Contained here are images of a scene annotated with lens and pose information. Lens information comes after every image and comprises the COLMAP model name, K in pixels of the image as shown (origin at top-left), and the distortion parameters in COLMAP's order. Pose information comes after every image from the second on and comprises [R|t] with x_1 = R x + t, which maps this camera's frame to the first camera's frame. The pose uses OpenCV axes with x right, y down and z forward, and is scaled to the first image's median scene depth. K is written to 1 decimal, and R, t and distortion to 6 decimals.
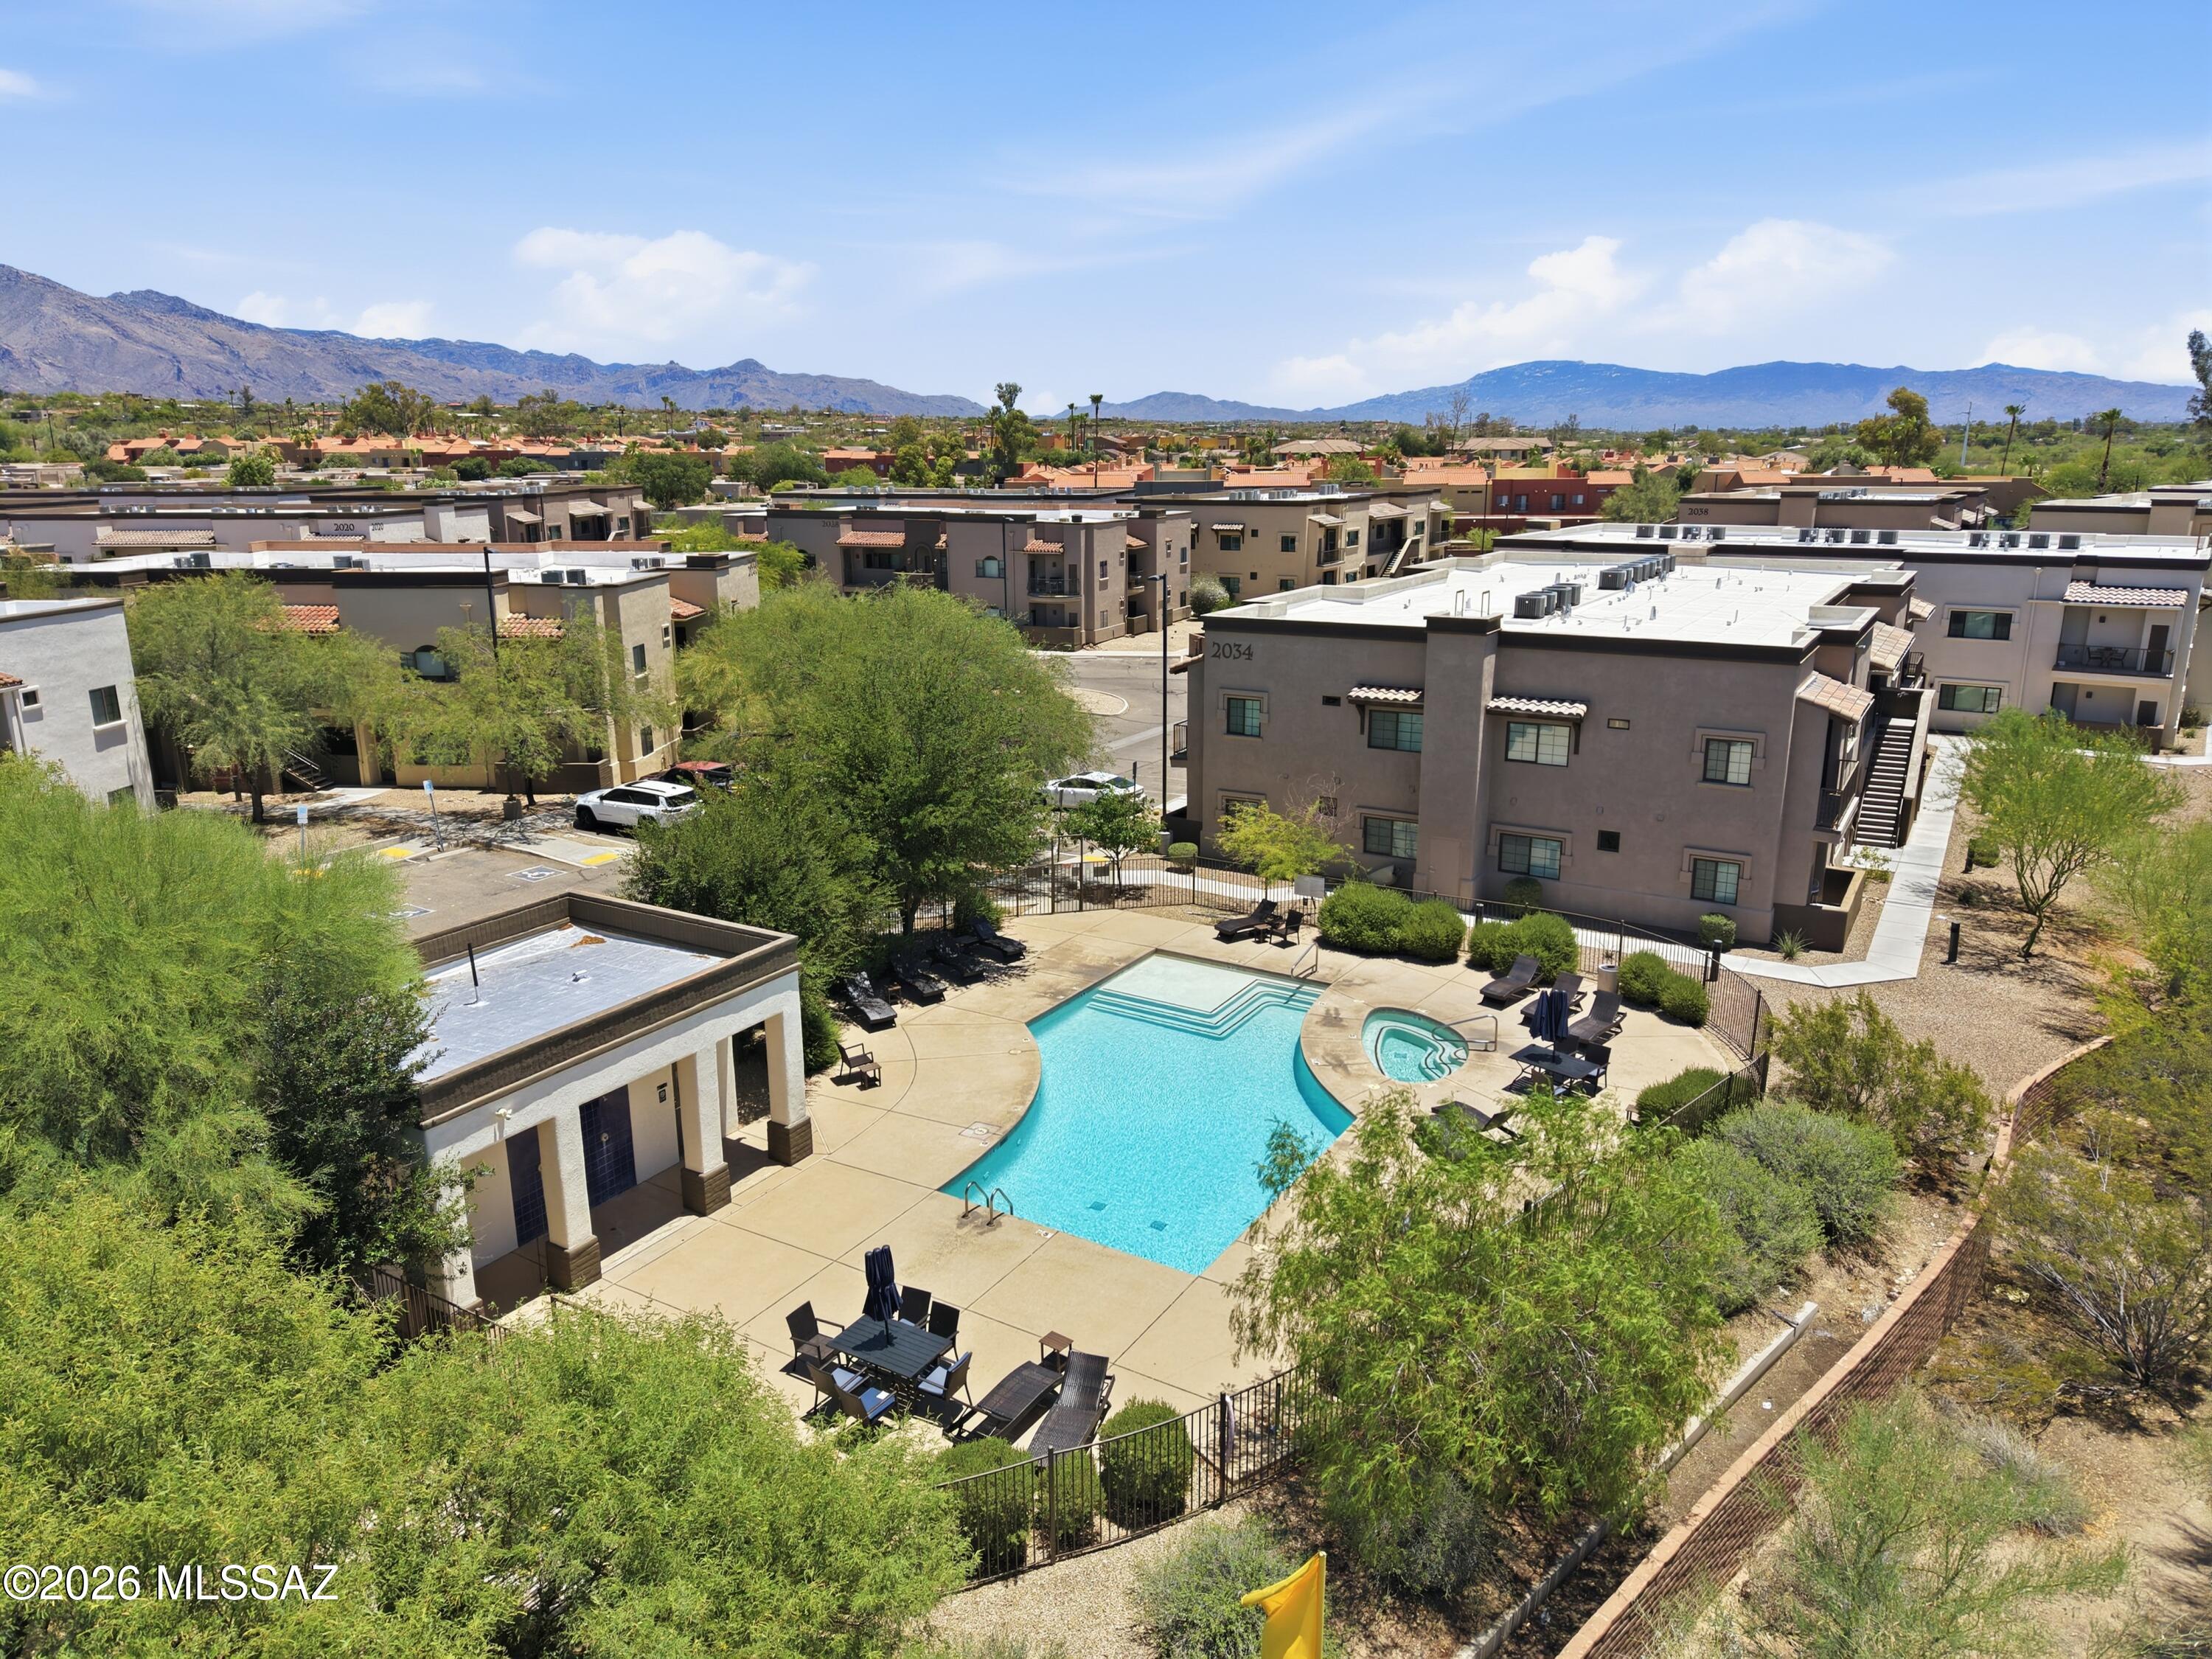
lens RADIAL K [[1482.5, 0, 1071.3], [0, 1482.5, 823.2], [0, 0, 1]] dist [0.035972, -0.022926]
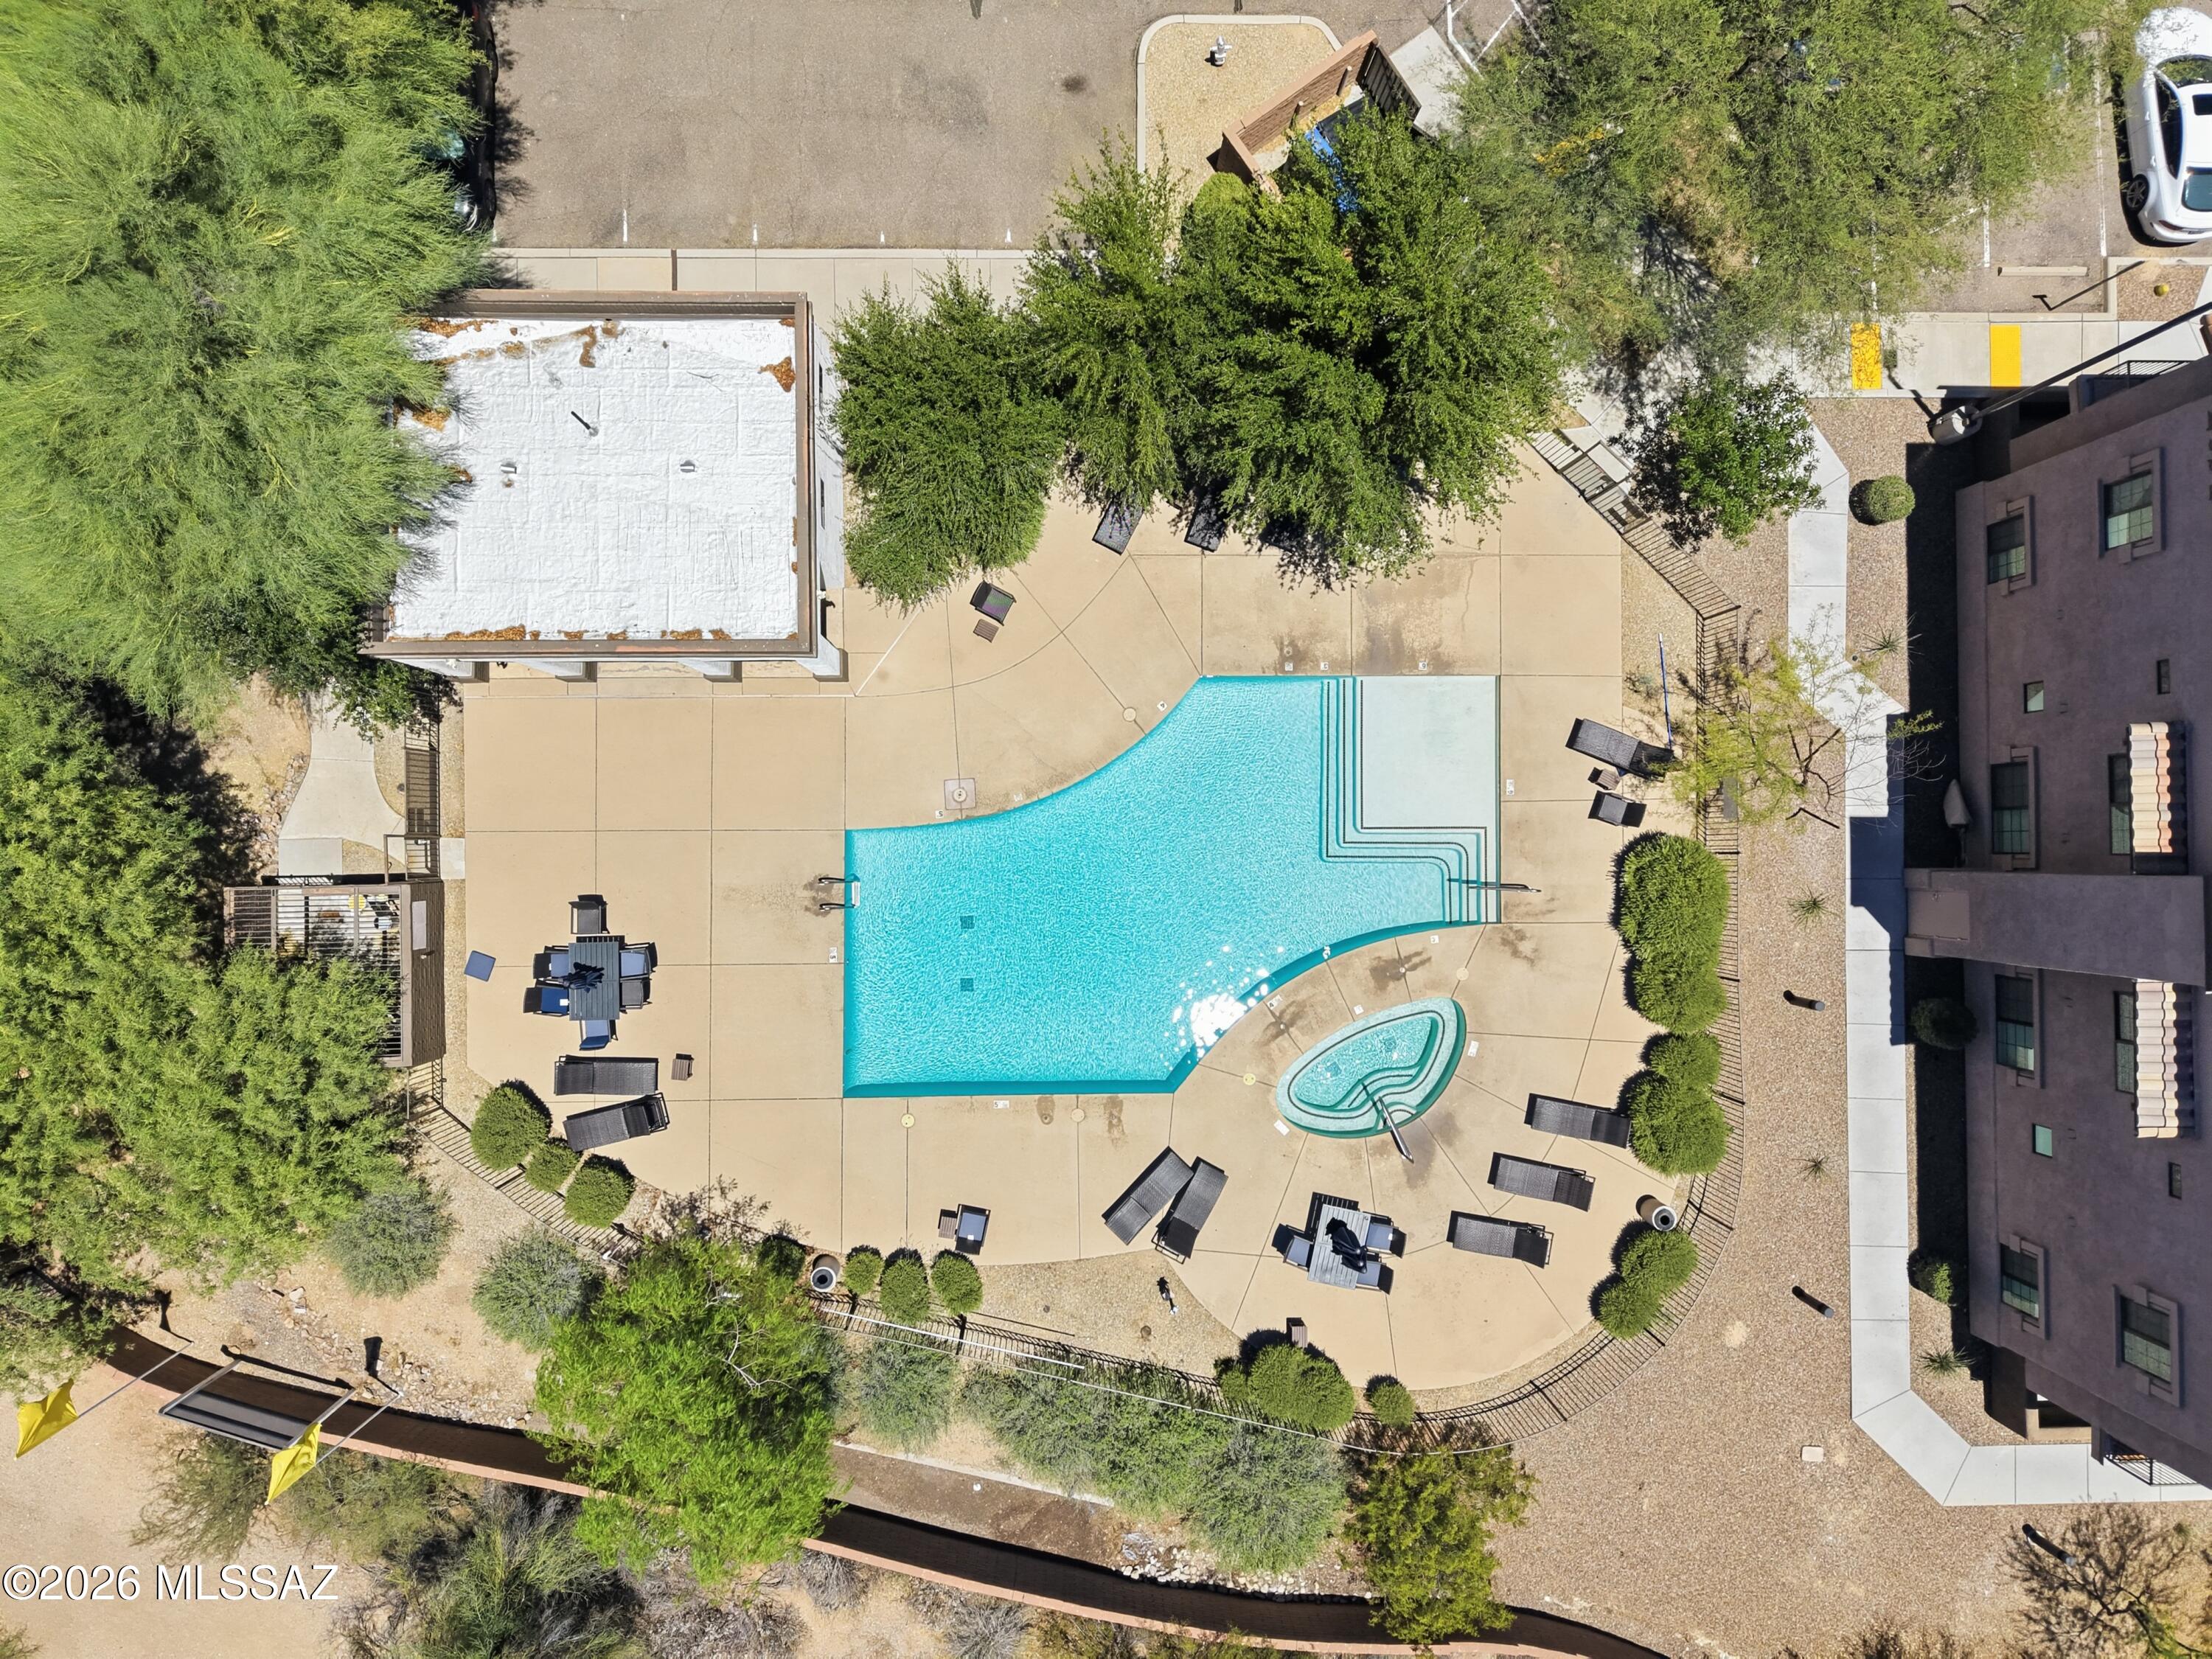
lens RADIAL K [[1482.8, 0, 1106.0], [0, 1482.8, 829.5], [0, 0, 1]] dist [0.044080, -0.046565]
pose [[0.536469, 0.843713, 0.018693, -0.000643], [-0.240825, 0.131823, 0.961575, -0.639102], [0.808829, -0.520357, 0.273906, 0.633978]]
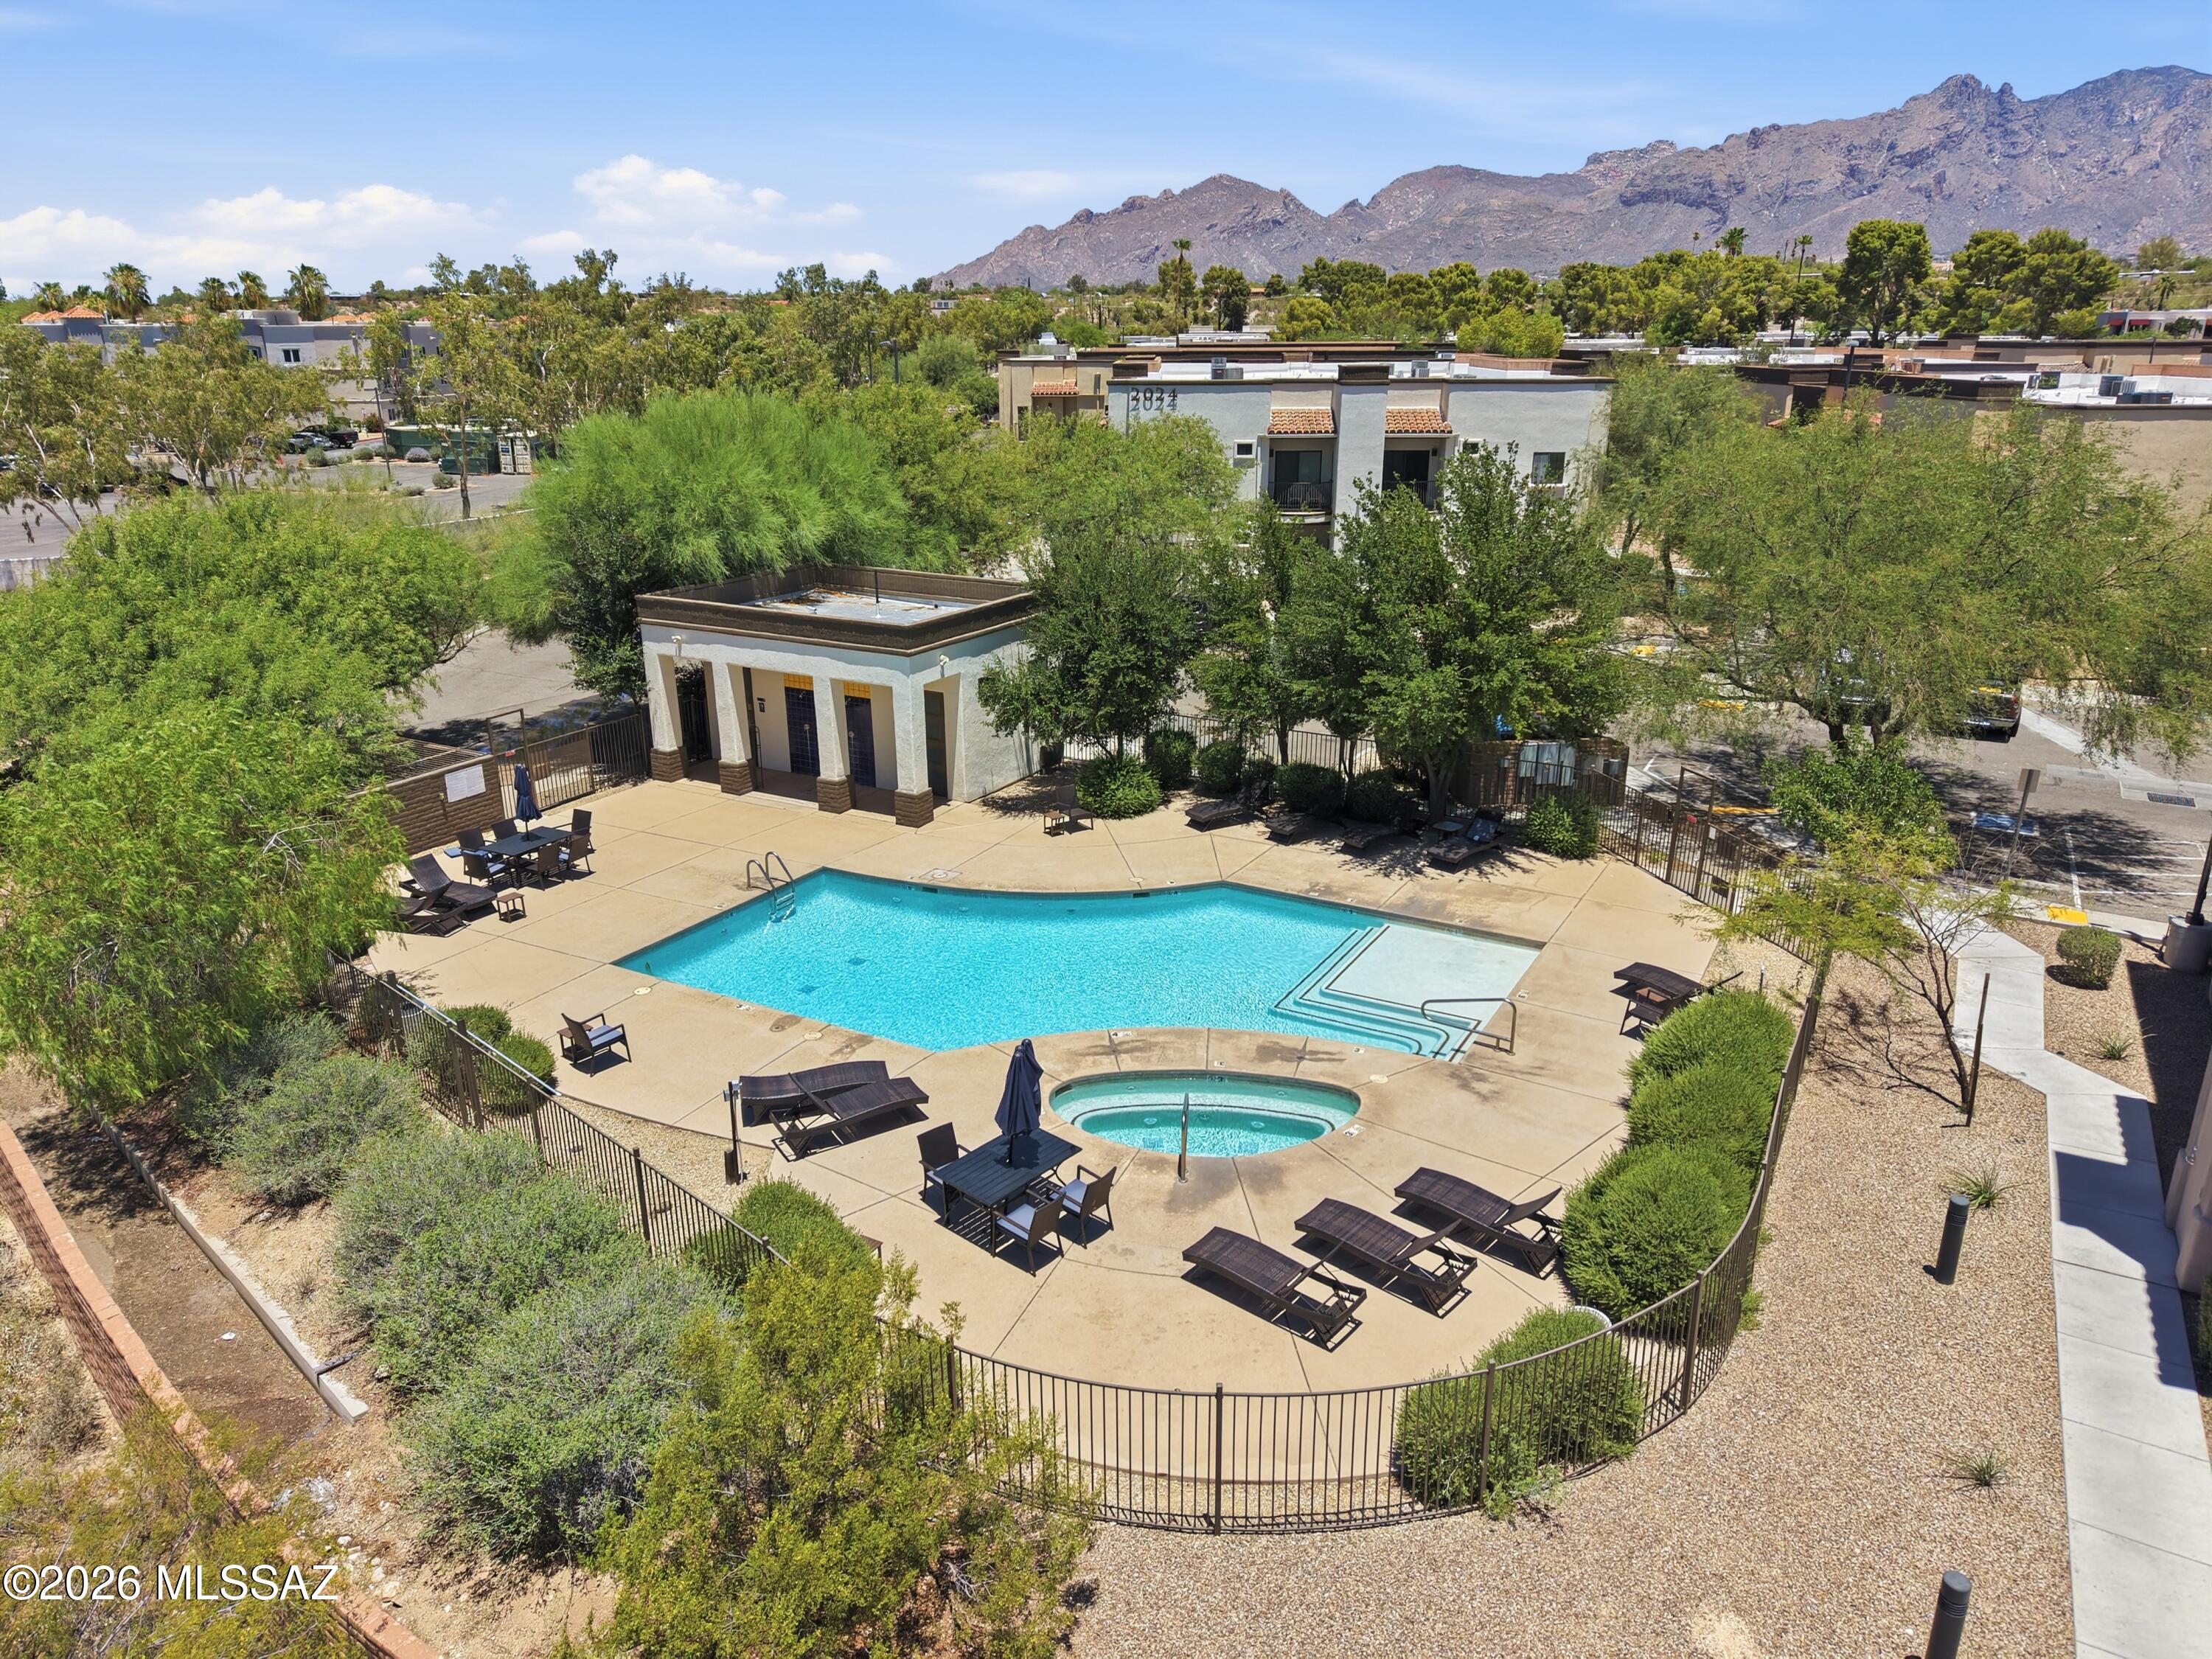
lens RADIAL K [[1482.8, 0, 1106.0], [0, 1482.8, 829.5], [0, 0, 1]] dist [0.044080, -0.046565]
pose [[0.043687, 0.323413, -0.945249, 0.689087], [-0.242182, 0.921360, 0.304046, -0.116984], [0.969247, 0.215640, 0.118576, 0.789747]]
